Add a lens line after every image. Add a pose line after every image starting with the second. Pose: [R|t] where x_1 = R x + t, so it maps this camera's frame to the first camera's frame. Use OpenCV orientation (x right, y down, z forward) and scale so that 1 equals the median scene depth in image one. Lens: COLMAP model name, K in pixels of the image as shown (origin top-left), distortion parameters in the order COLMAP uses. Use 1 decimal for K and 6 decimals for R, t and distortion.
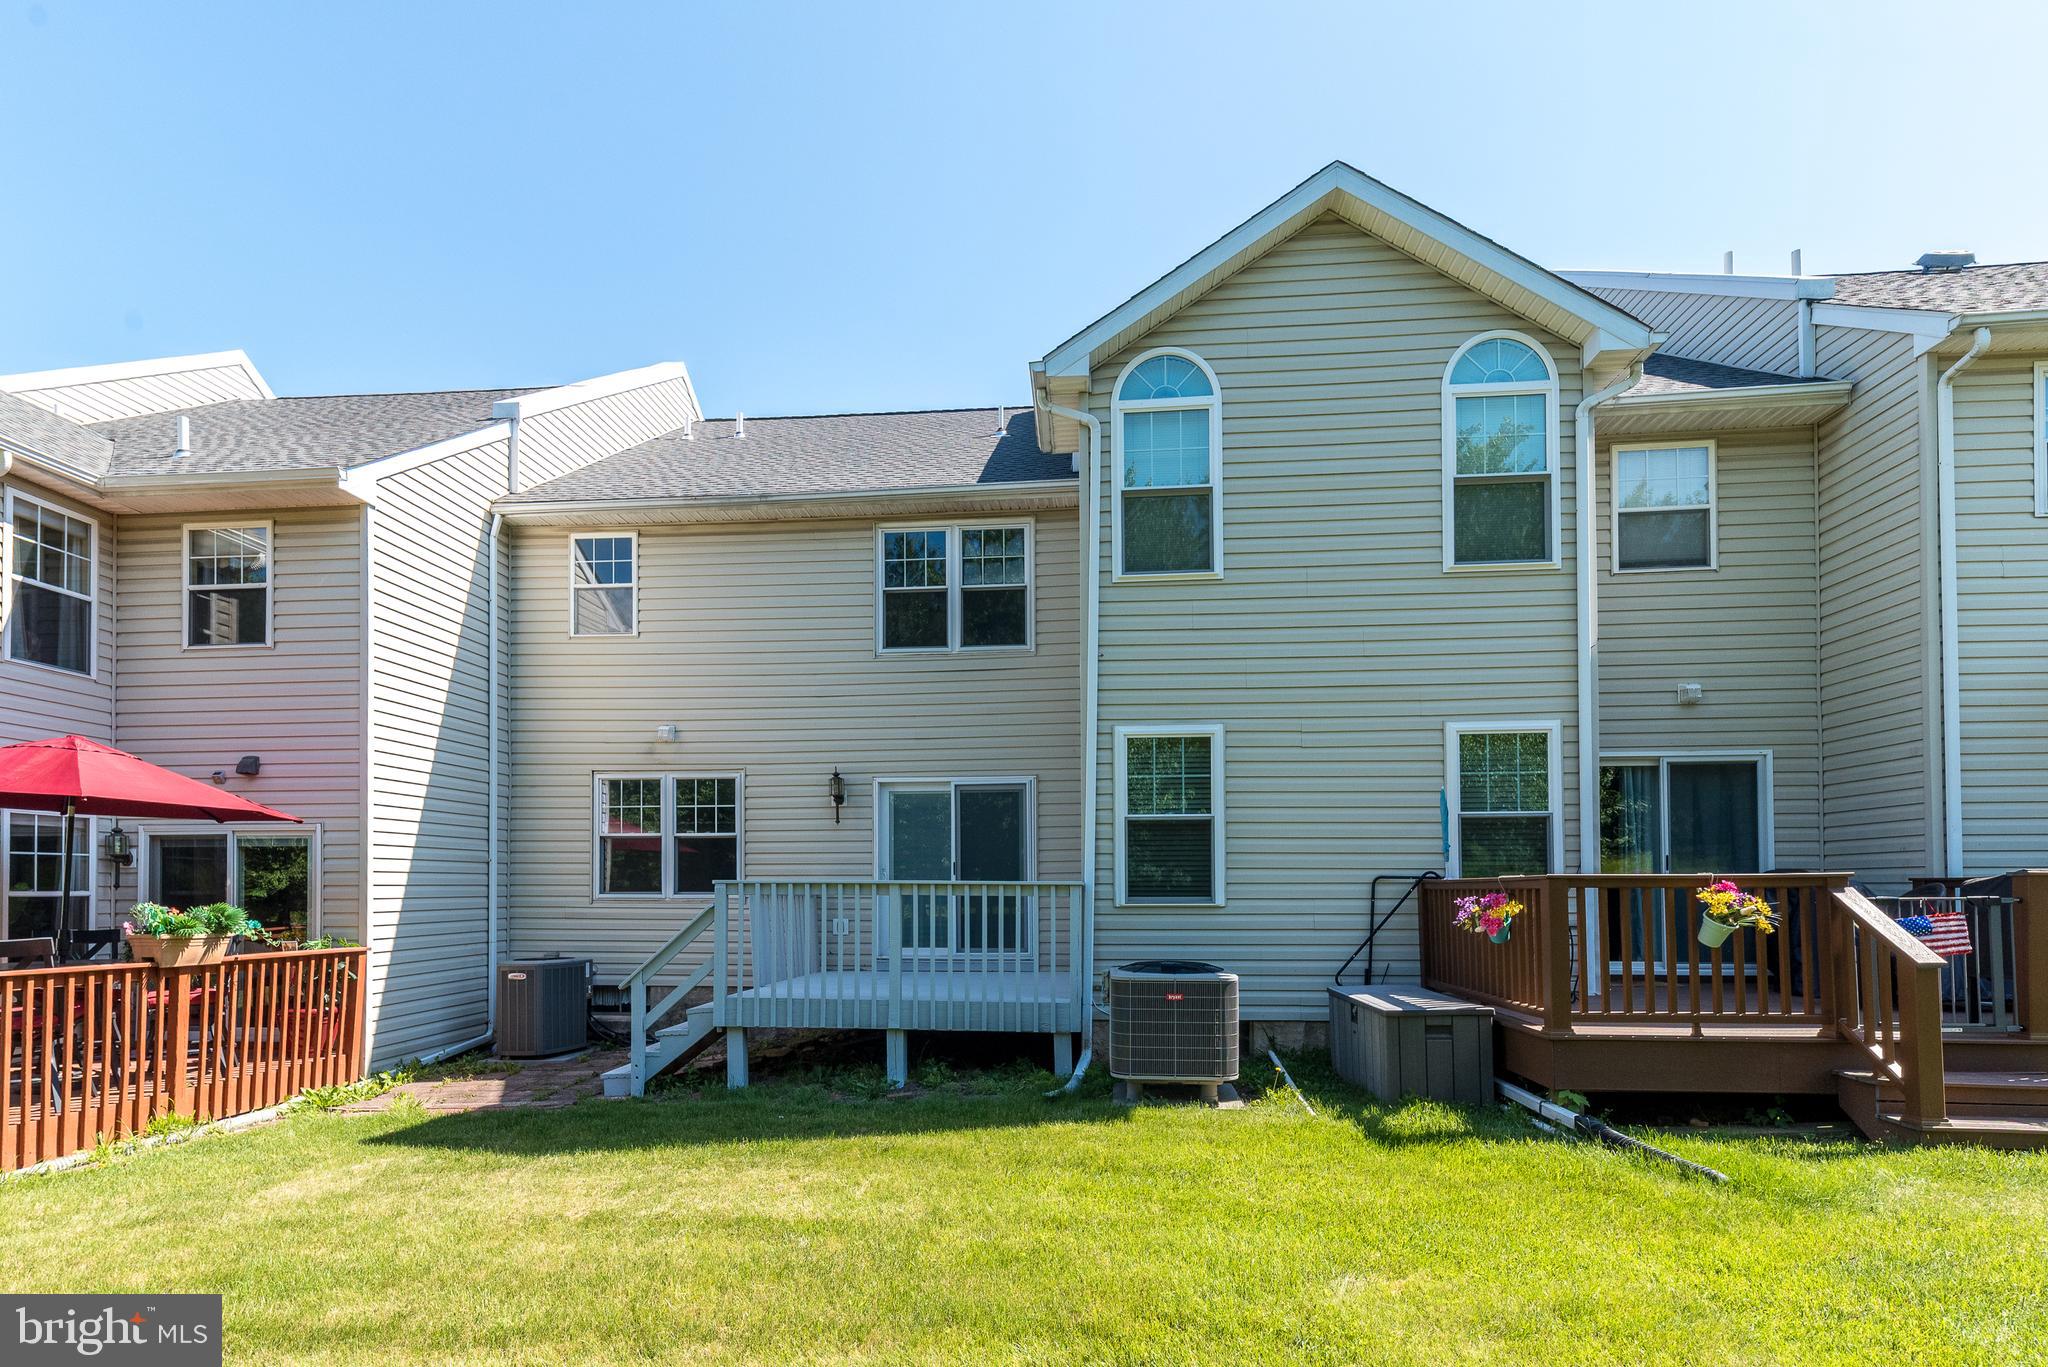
lens RADIAL K [[896.5, 0, 1024.7], [0, 896.5, 697.4], [0, 0, 1]] dist [-0.000043, 0.001216]
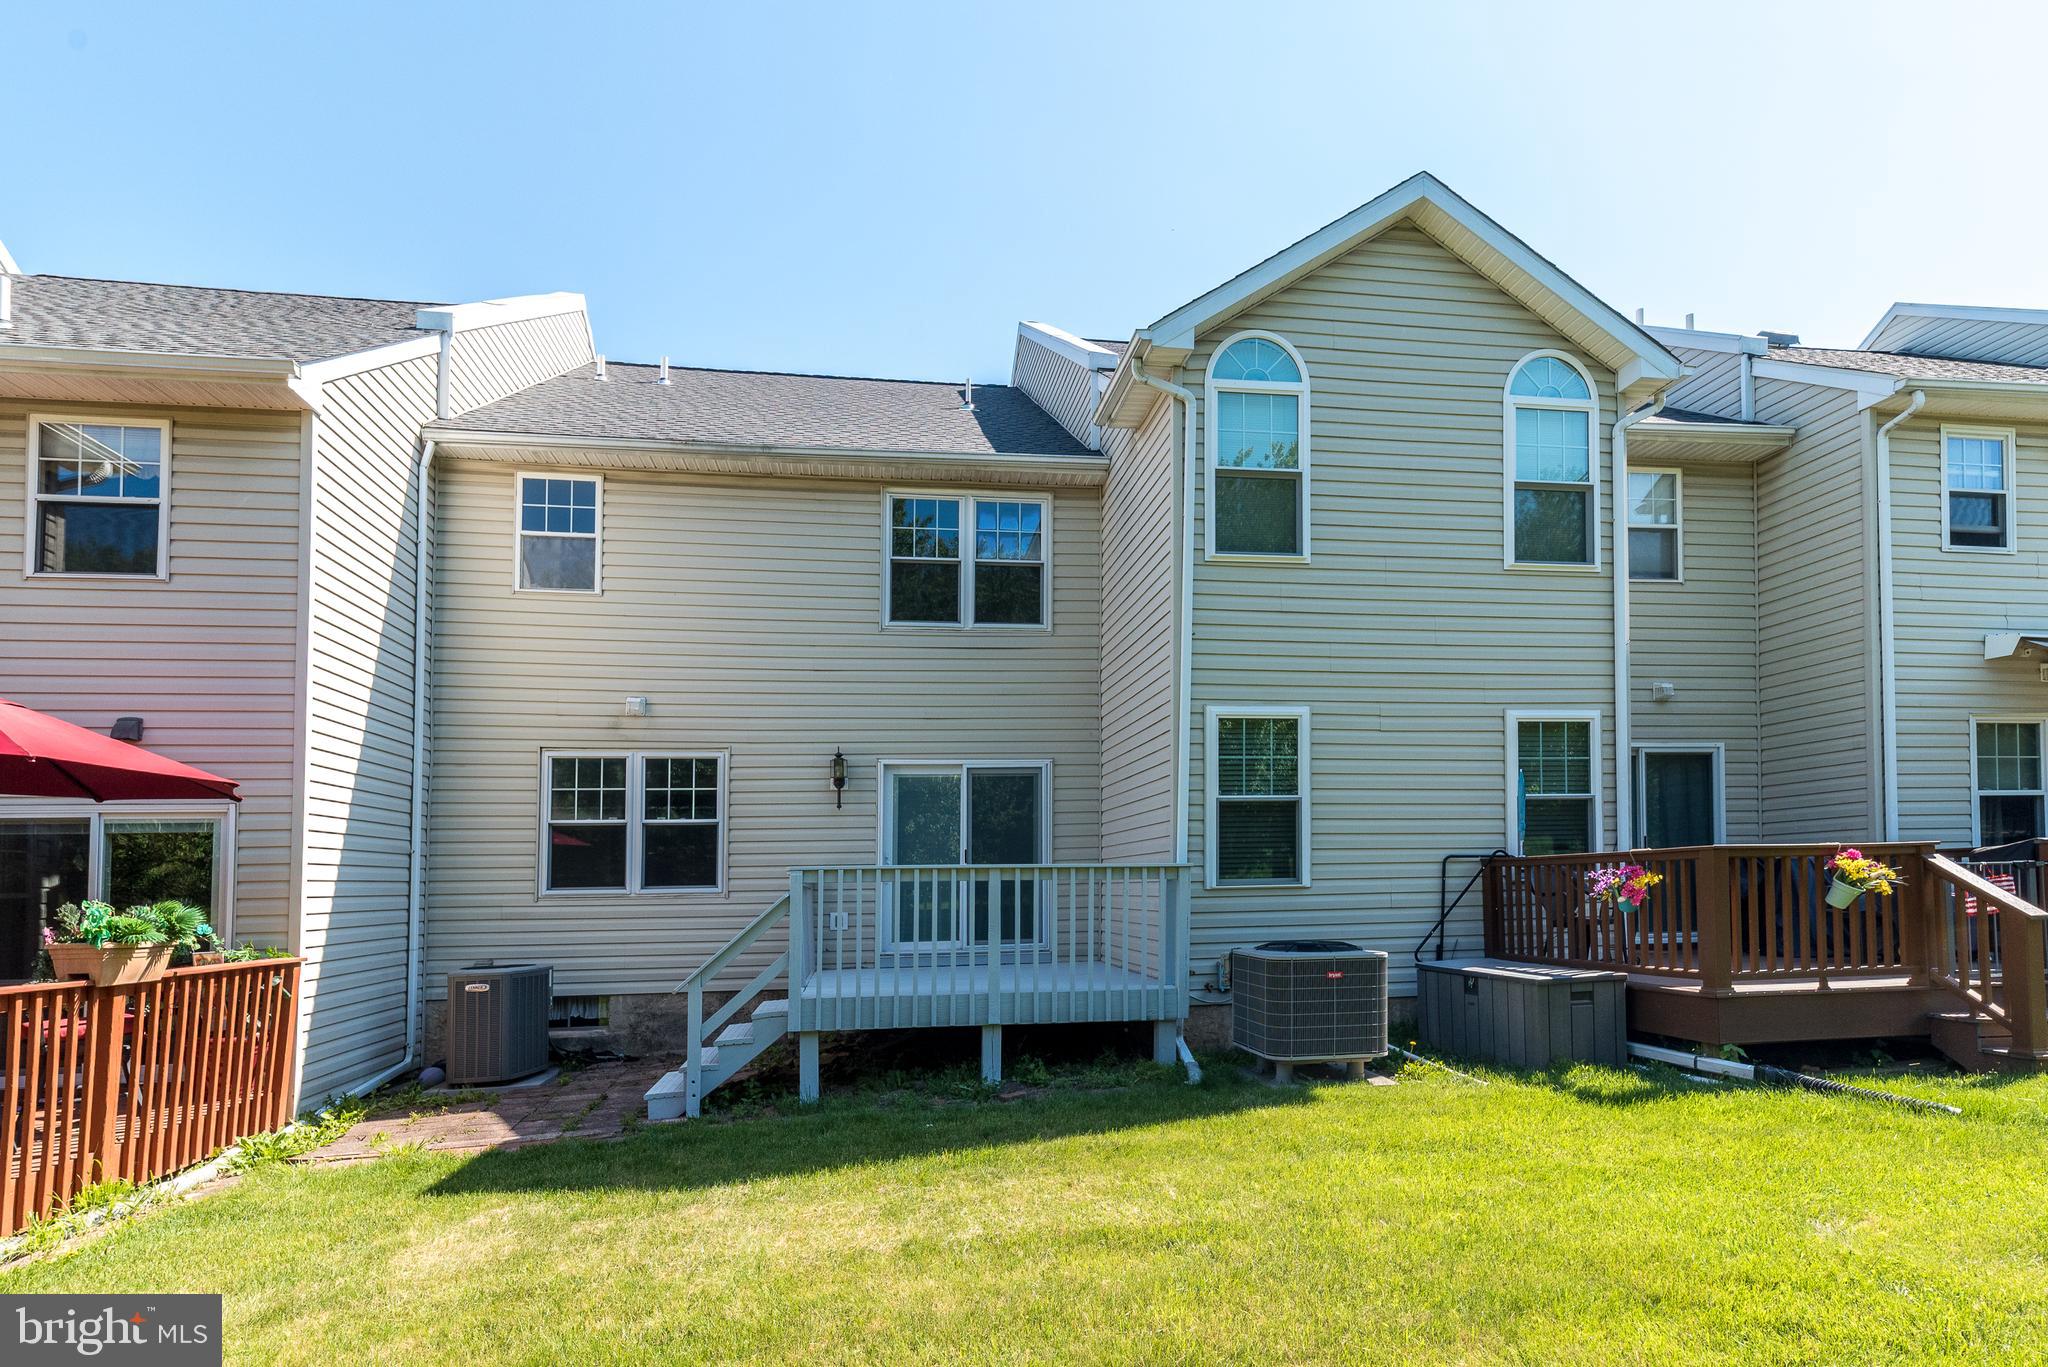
lens RADIAL K [[905.7, 0, 1024.0], [0, 905.7, 683.5], [0, 0, 1]] dist [0.001341, 0.000359]
pose [[0.976499, 0.031816, 0.213160, -0.303067], [-0.029404, 0.999463, -0.014476, 0.027263], [-0.213506, 0.007868, 0.976910, 0.068188]]
